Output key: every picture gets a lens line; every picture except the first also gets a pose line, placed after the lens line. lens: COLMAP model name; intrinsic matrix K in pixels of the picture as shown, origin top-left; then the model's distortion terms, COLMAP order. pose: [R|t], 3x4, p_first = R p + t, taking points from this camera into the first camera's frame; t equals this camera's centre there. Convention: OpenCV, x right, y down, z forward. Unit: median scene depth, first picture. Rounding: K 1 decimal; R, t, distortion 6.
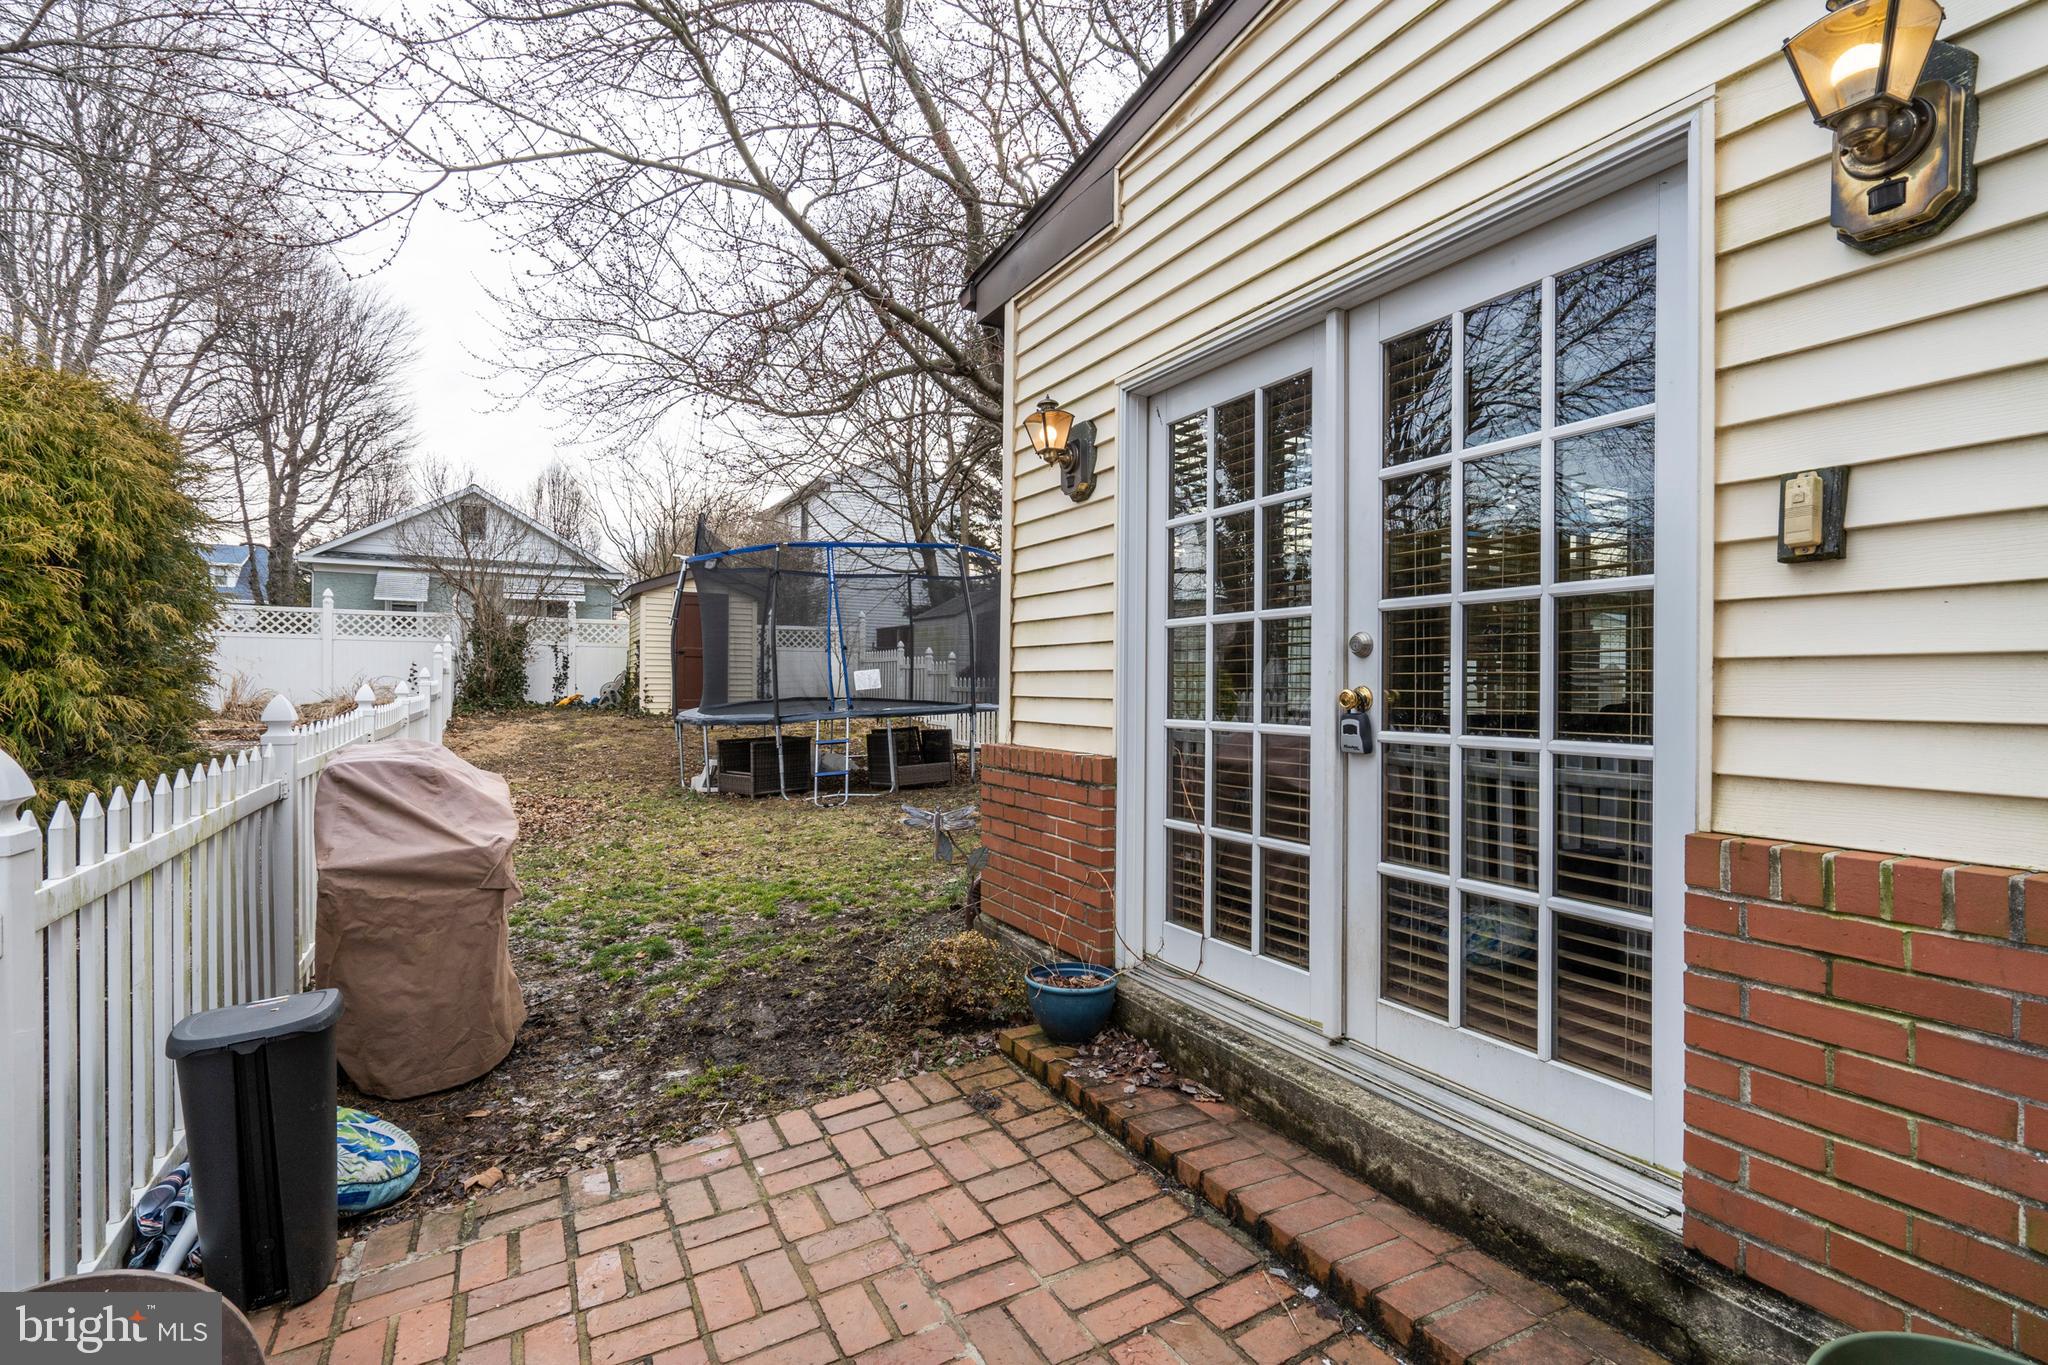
lens RADIAL K [[933.5, 0, 1022.6], [0, 933.5, 675.9], [0, 0, 1]] dist [-0.007061, 0.002617]
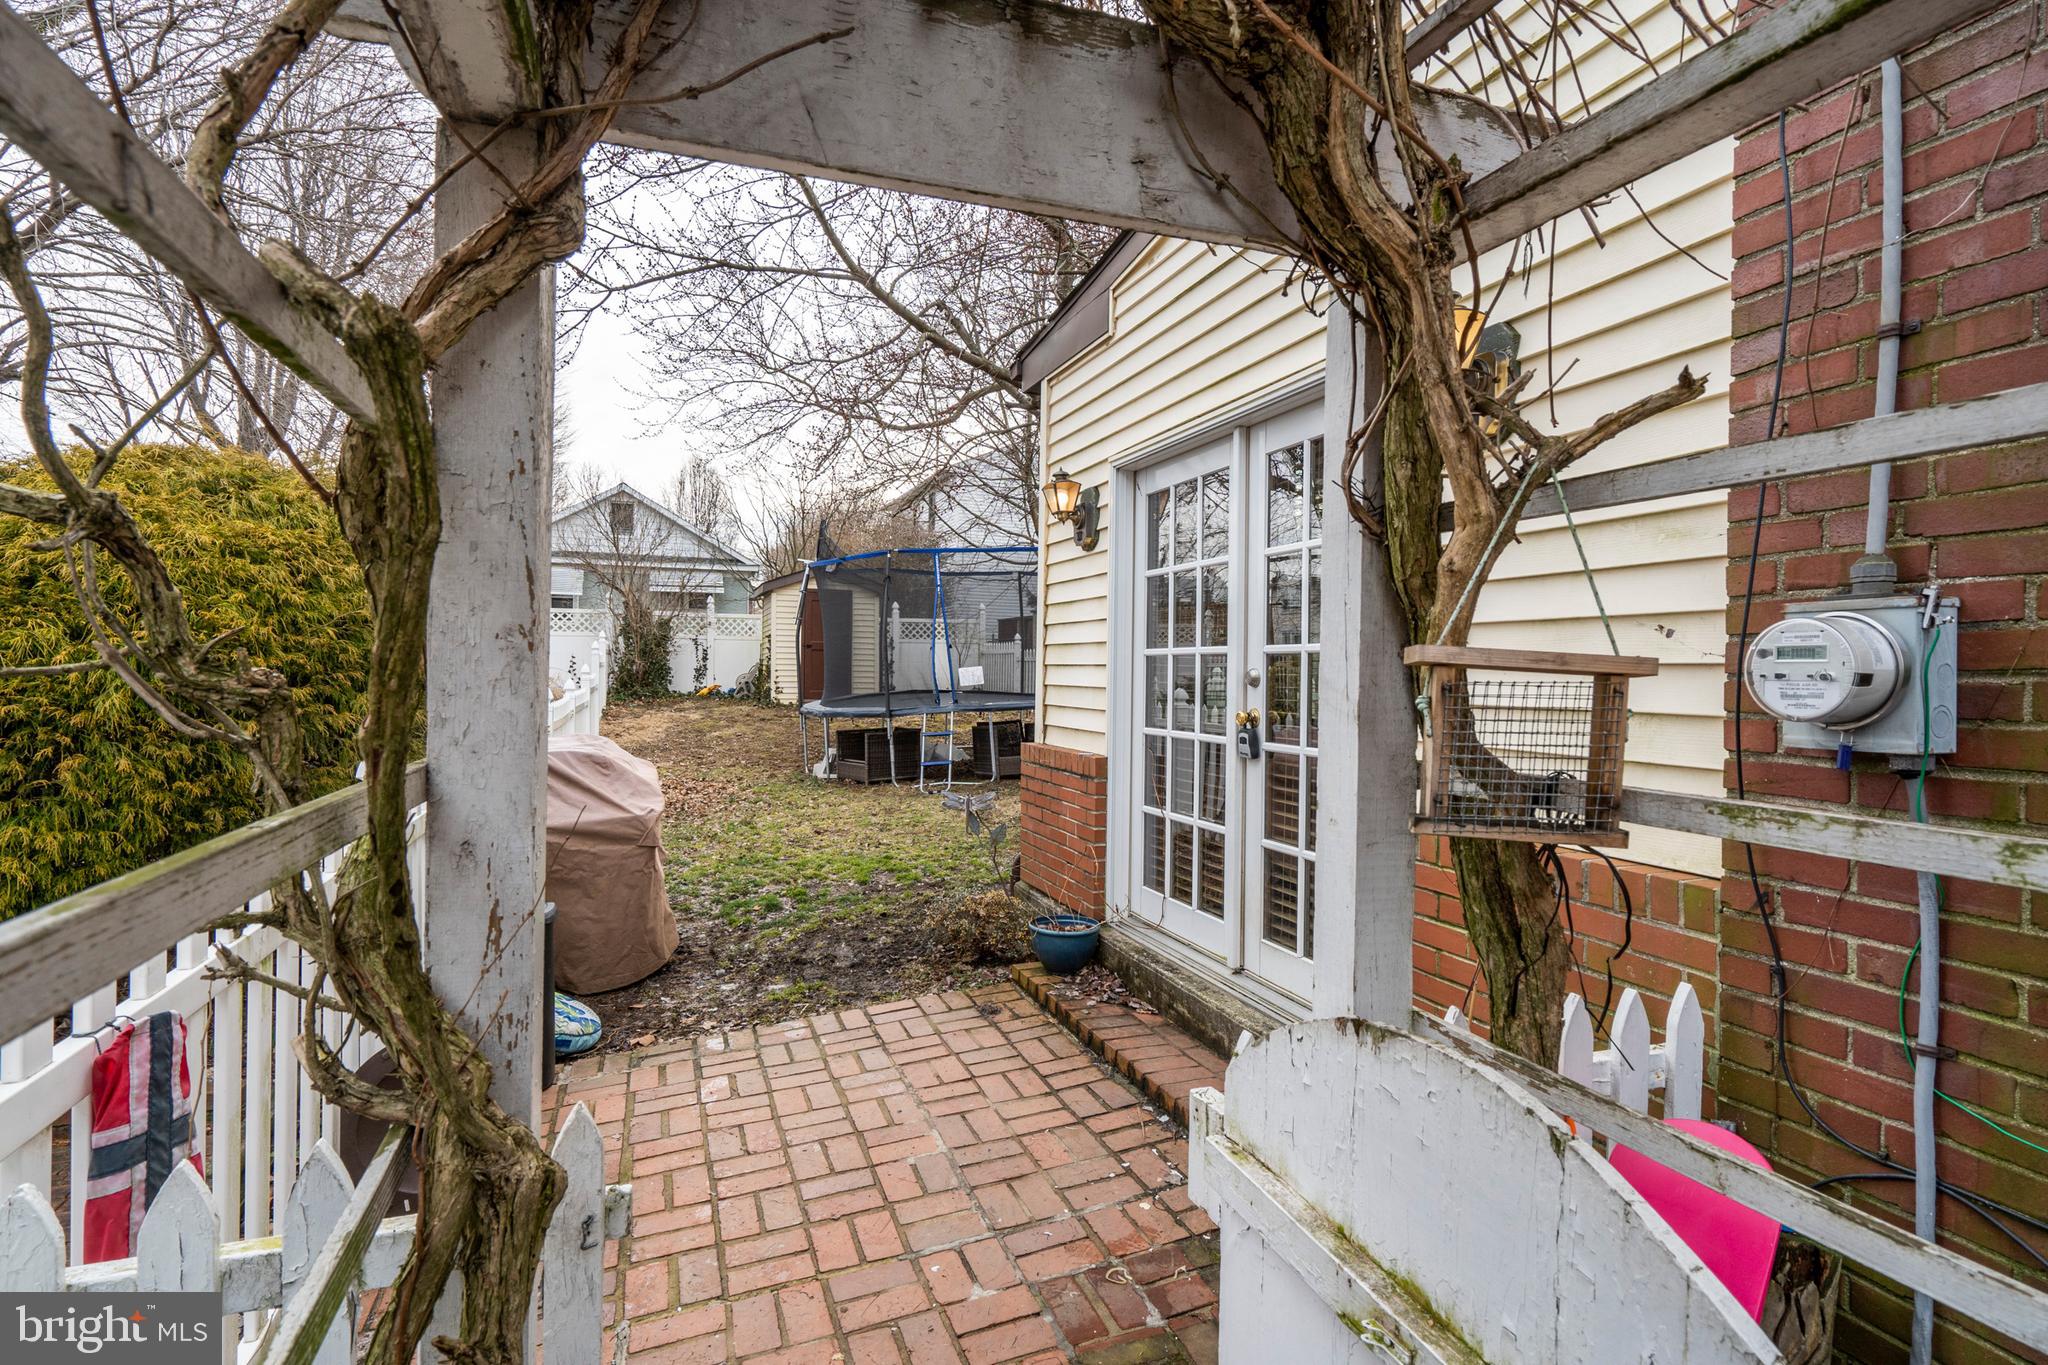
lens RADIAL K [[933.5, 0, 1023.8], [0, 933.5, 681.7], [0, 0, 1]] dist [-0.007061, 0.002617]
pose [[0.991897, 0.004819, -0.126950, 0.154746], [-0.002763, 0.999862, 0.016371, -0.037165], [0.127012, -0.015888, 0.991774, -0.287113]]
